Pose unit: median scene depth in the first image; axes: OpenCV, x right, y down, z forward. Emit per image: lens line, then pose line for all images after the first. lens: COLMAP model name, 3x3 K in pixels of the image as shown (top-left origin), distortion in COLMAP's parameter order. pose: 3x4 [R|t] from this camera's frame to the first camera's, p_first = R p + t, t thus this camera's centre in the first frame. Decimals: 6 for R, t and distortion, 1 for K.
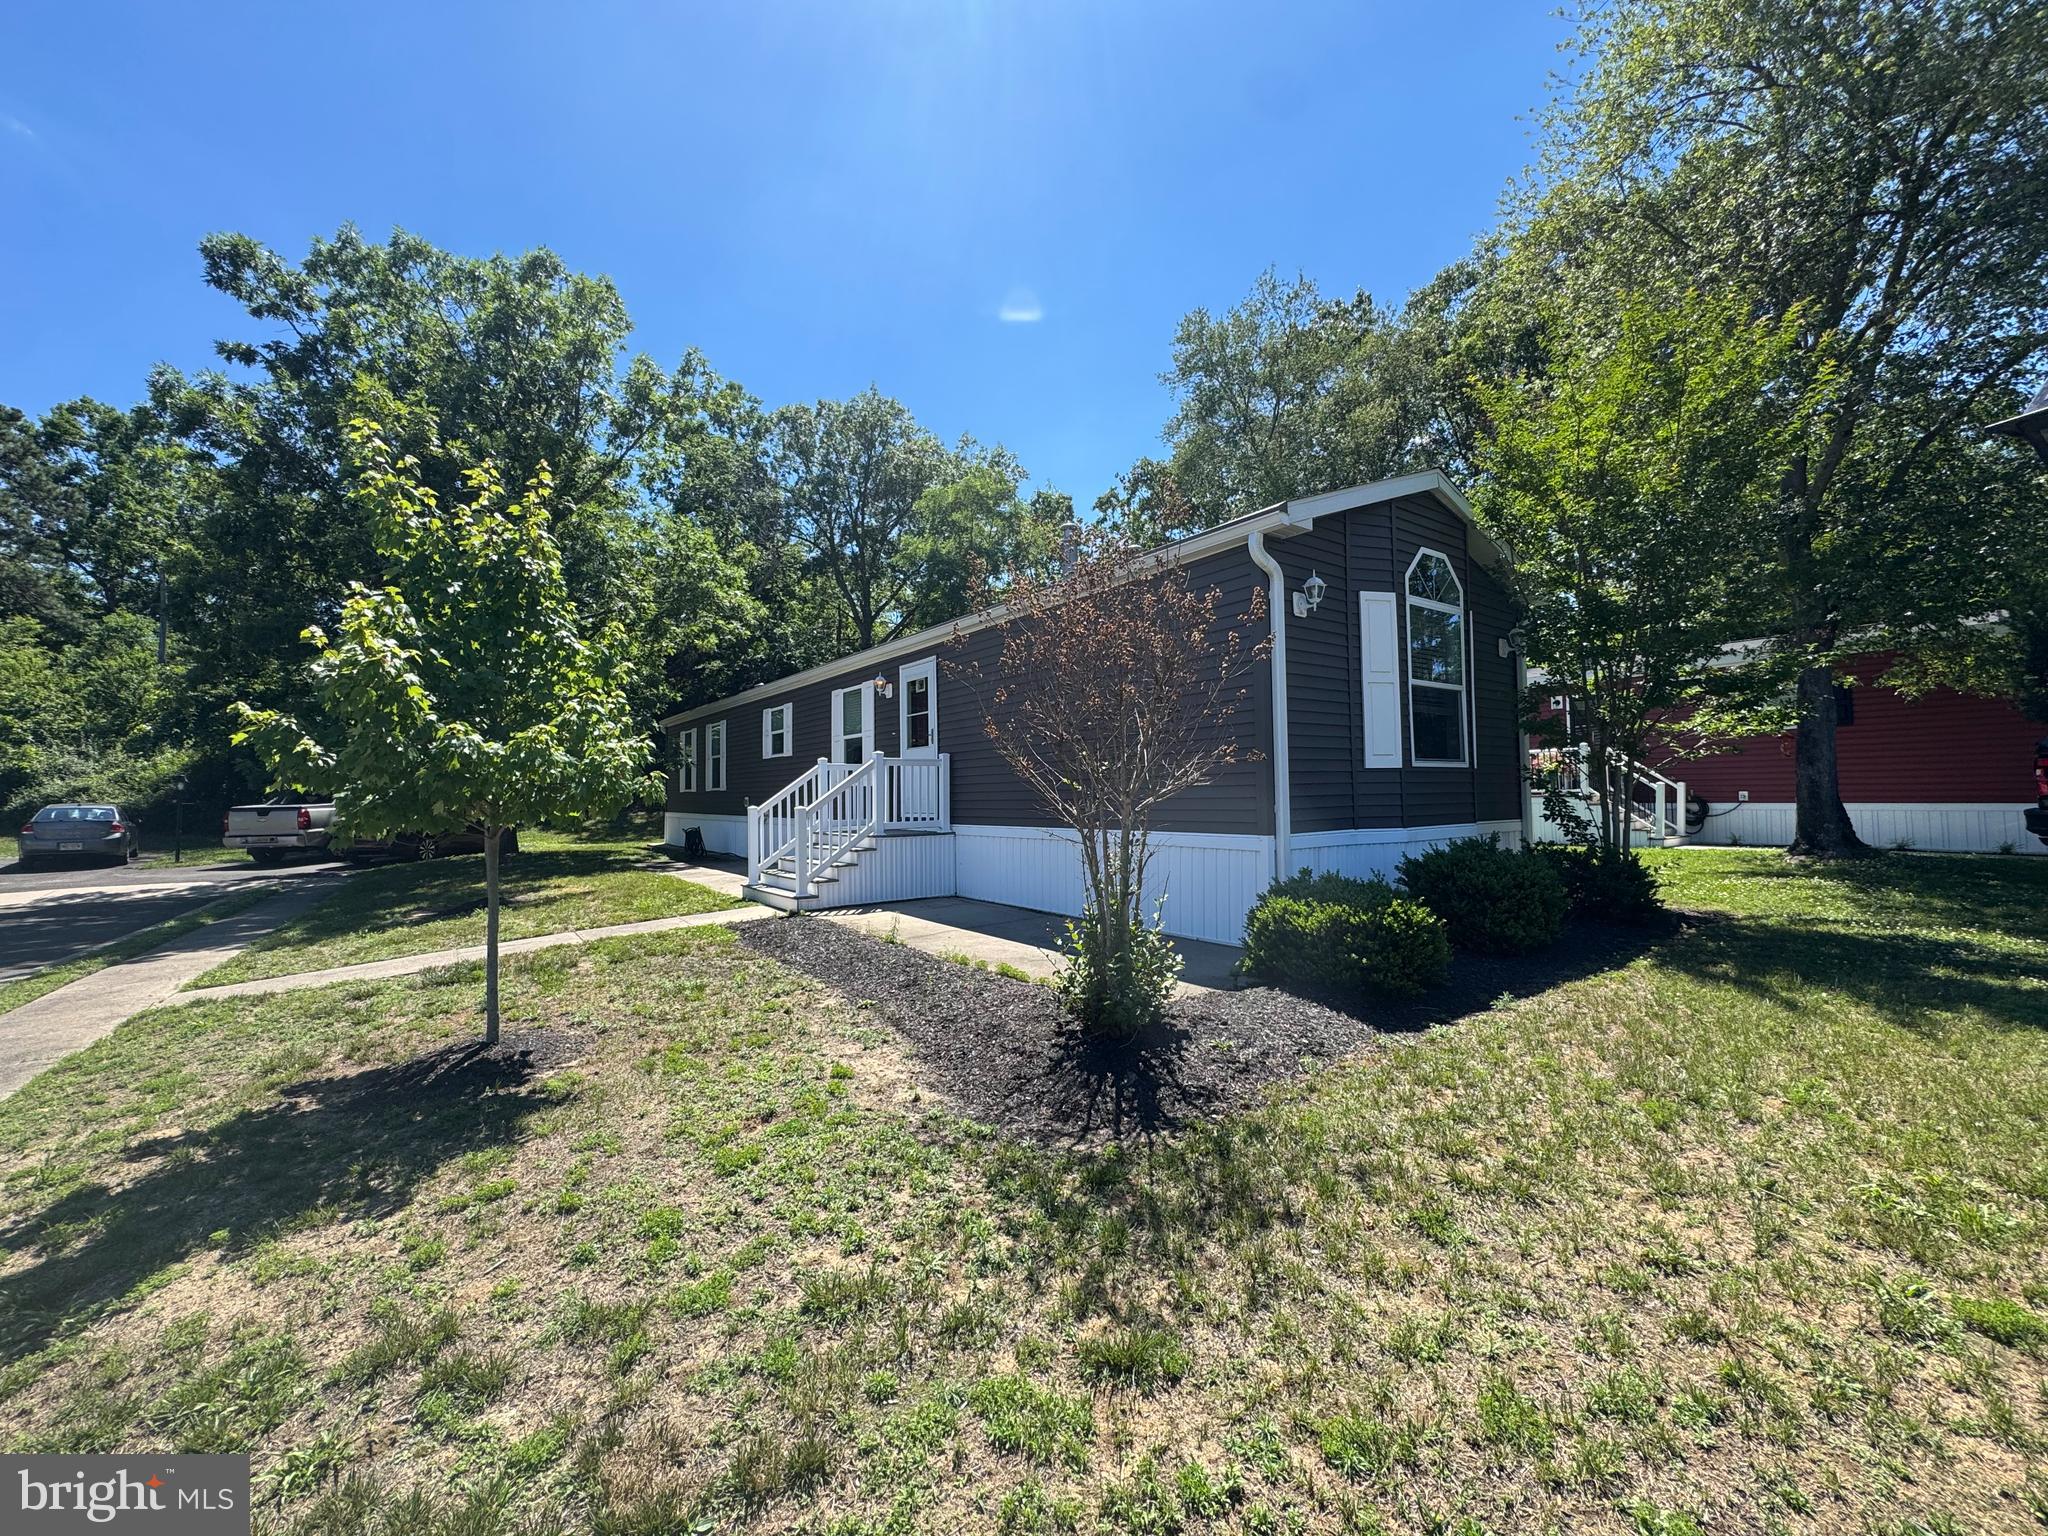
lens RADIAL K [[814.0, 0, 1015.0], [0, 814.0, 764.0], [0, 0, 1]] dist [-0.005269, 0.000905]
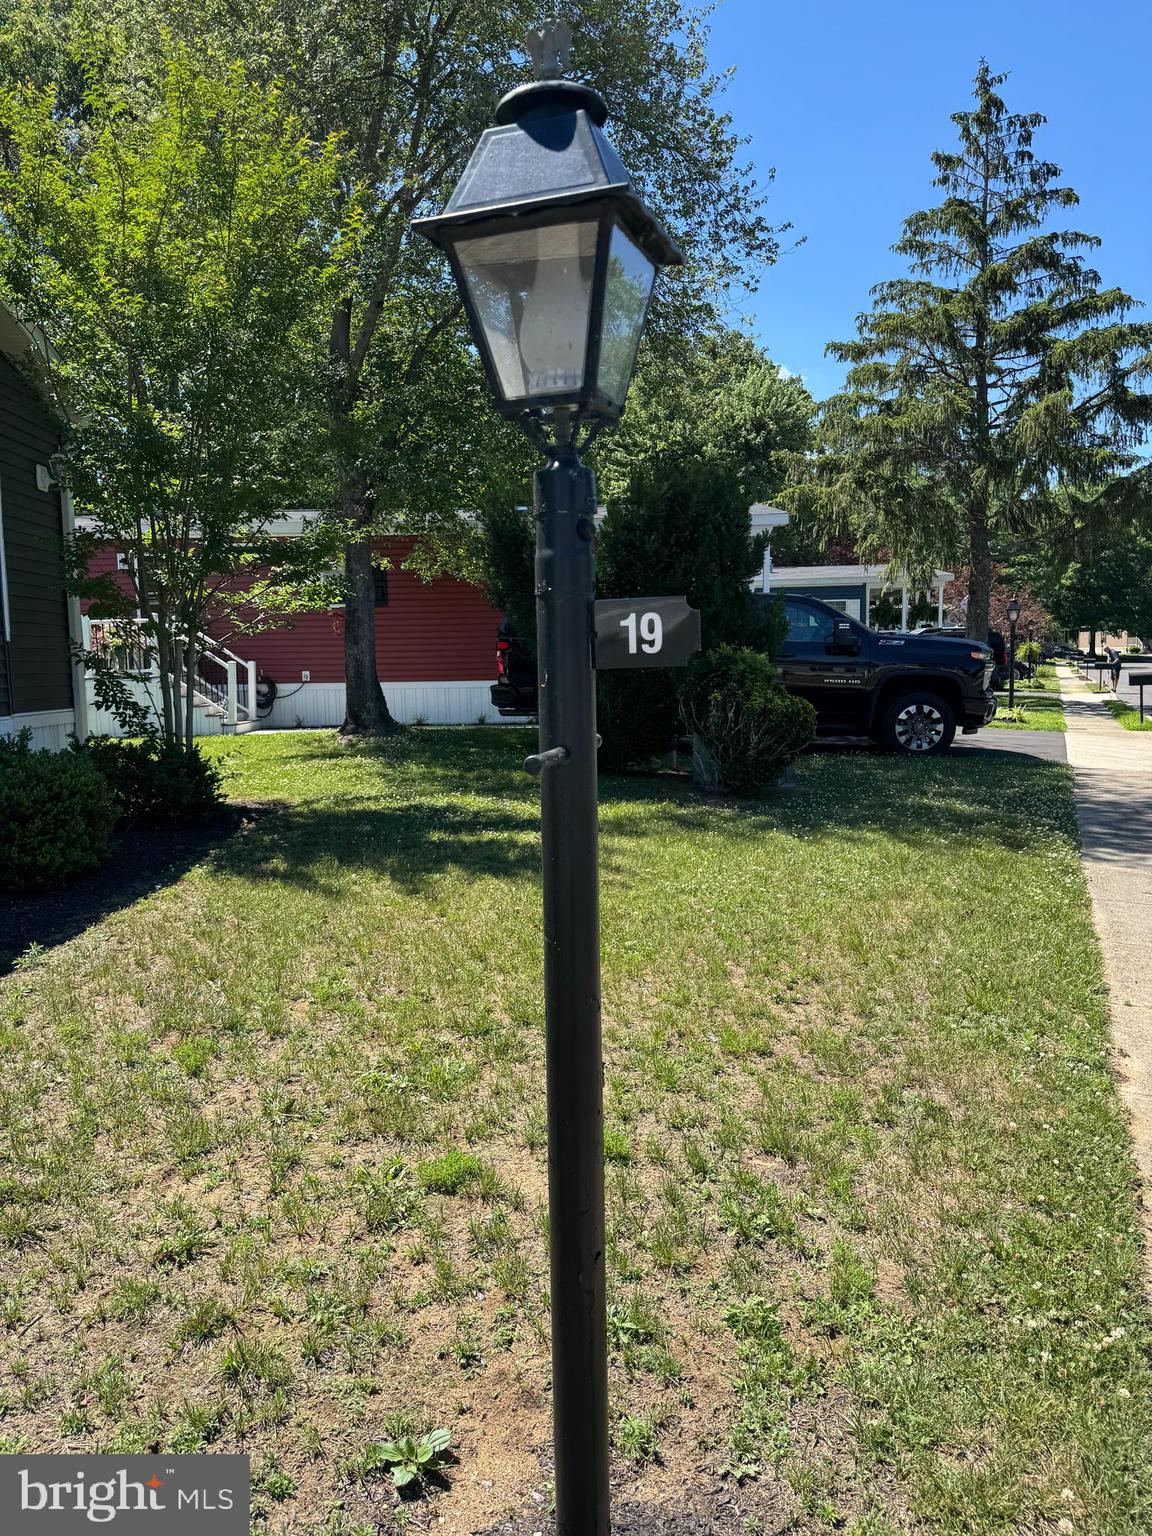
lens RADIAL K [[1078.6, 0, 578.0], [0, 1078.6, 771.8], [0, 0, 1]] dist [-0.044658, -0.005279]
pose [[0.563152, -0.079979, 0.822474, 0.070944], [-0.023381, 0.993365, 0.112606, 0.003209], [-0.826023, -0.082644, 0.557545, 0.043323]]
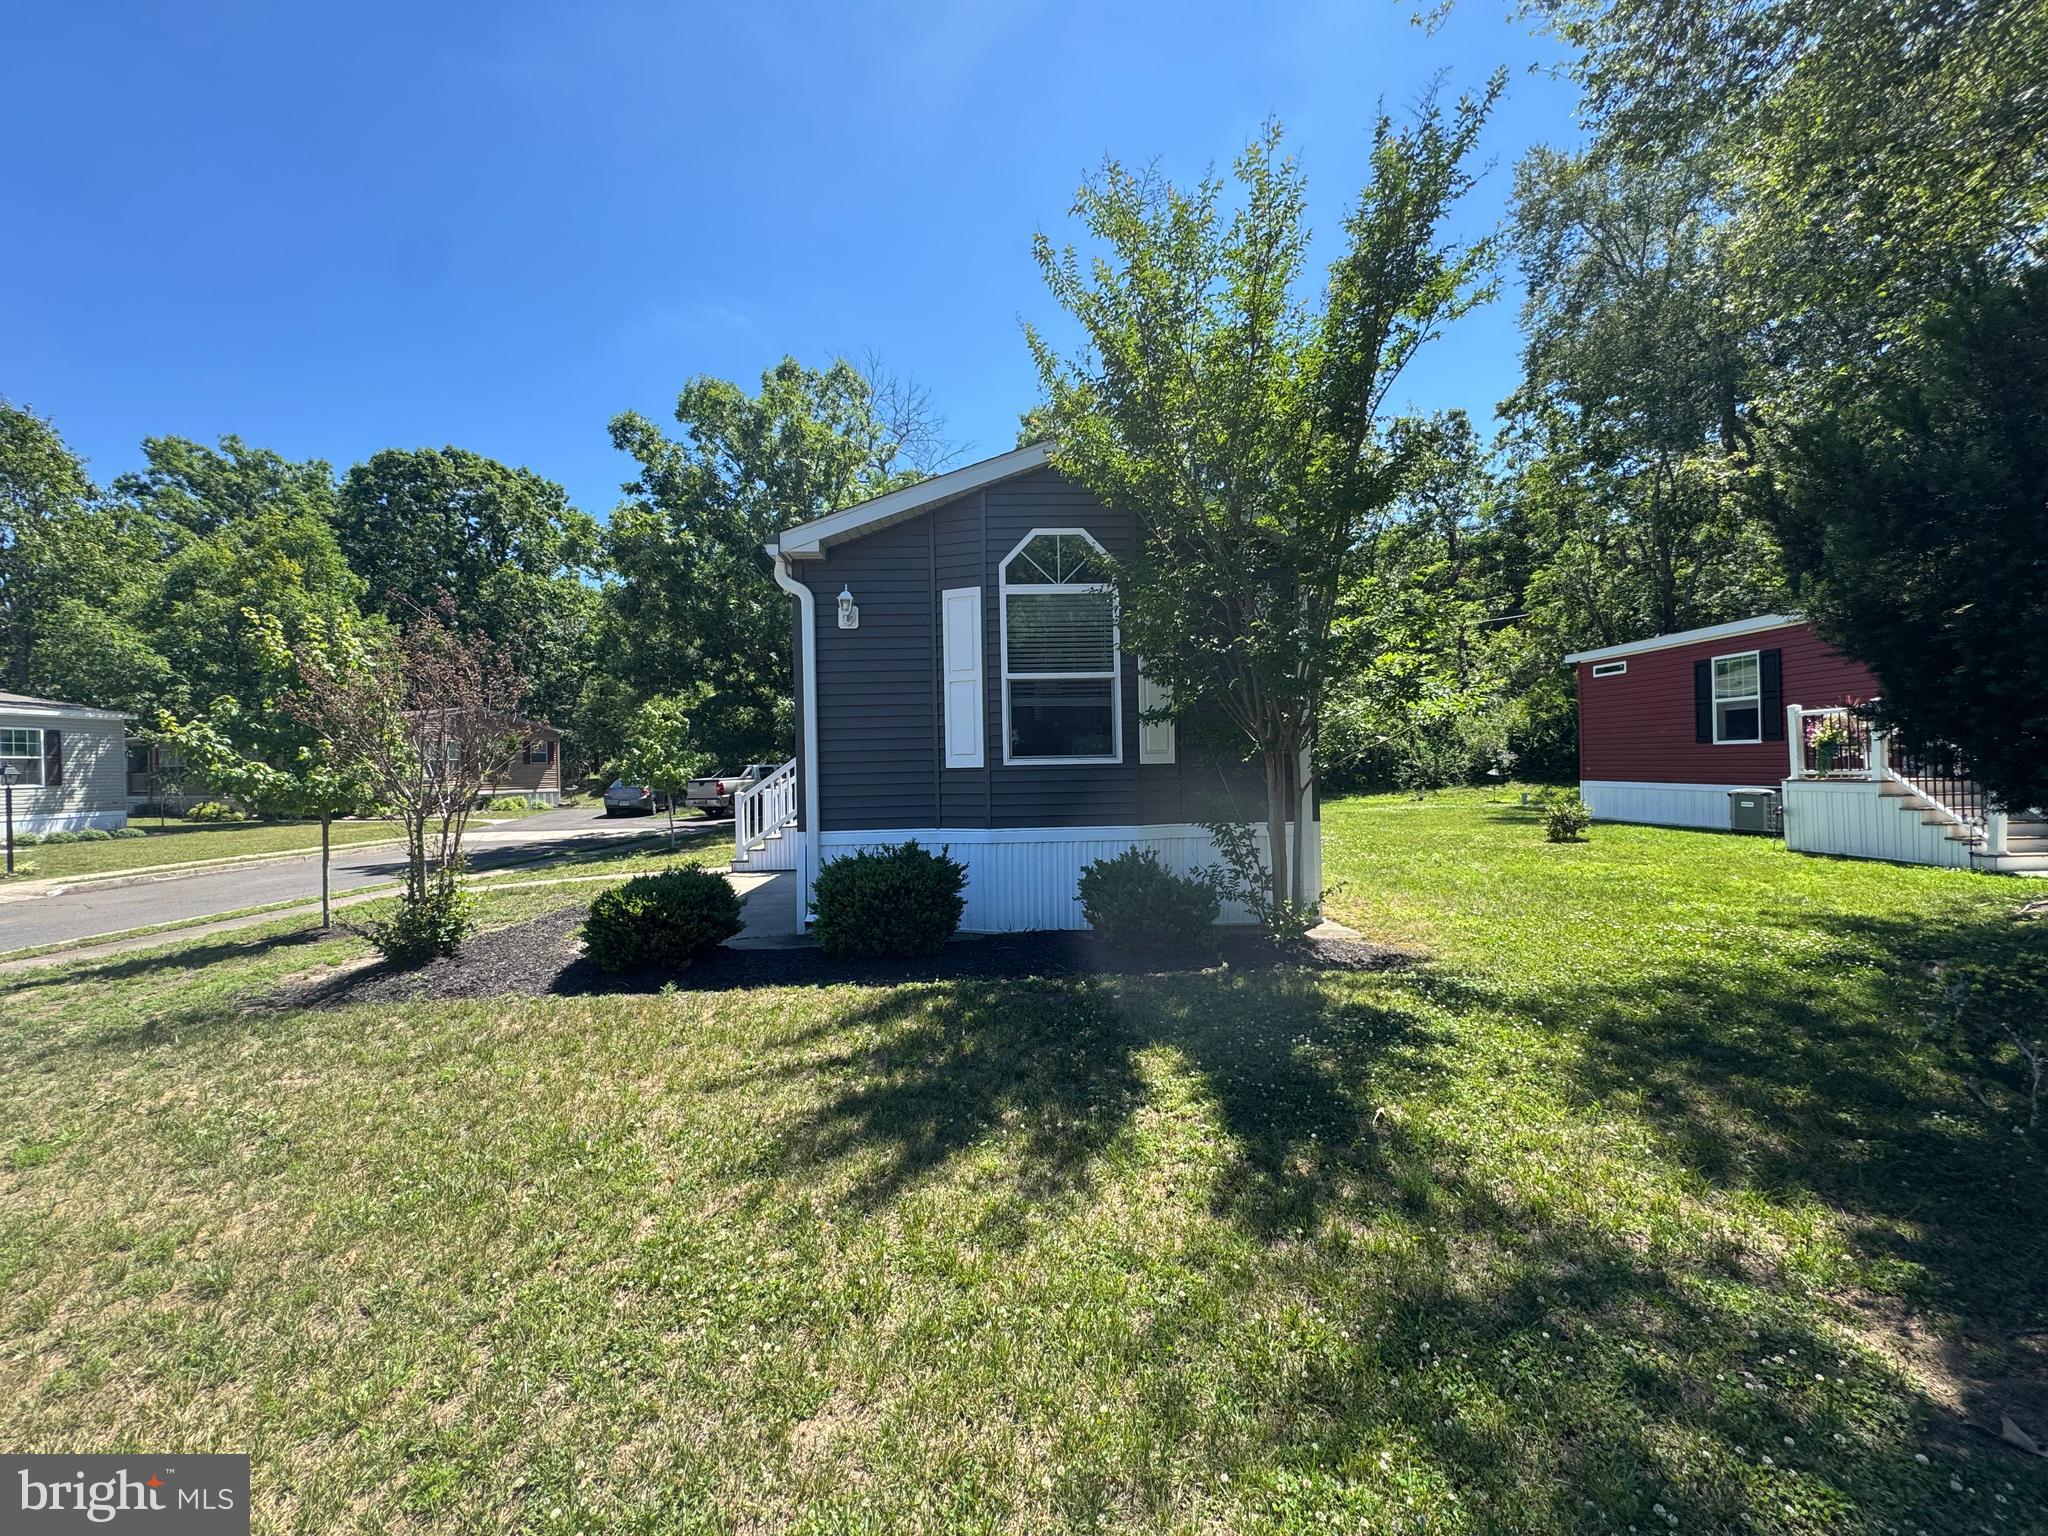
lens RADIAL K [[814.0, 0, 1028.7], [0, 814.0, 763.2], [0, 0, 1]] dist [-0.005269, 0.000905]
pose [[0.832147, -0.005029, -0.554532, 1.478134], [0.028995, 0.998986, 0.034451, -0.045041], [0.553796, -0.044747, 0.831449, 0.296669]]
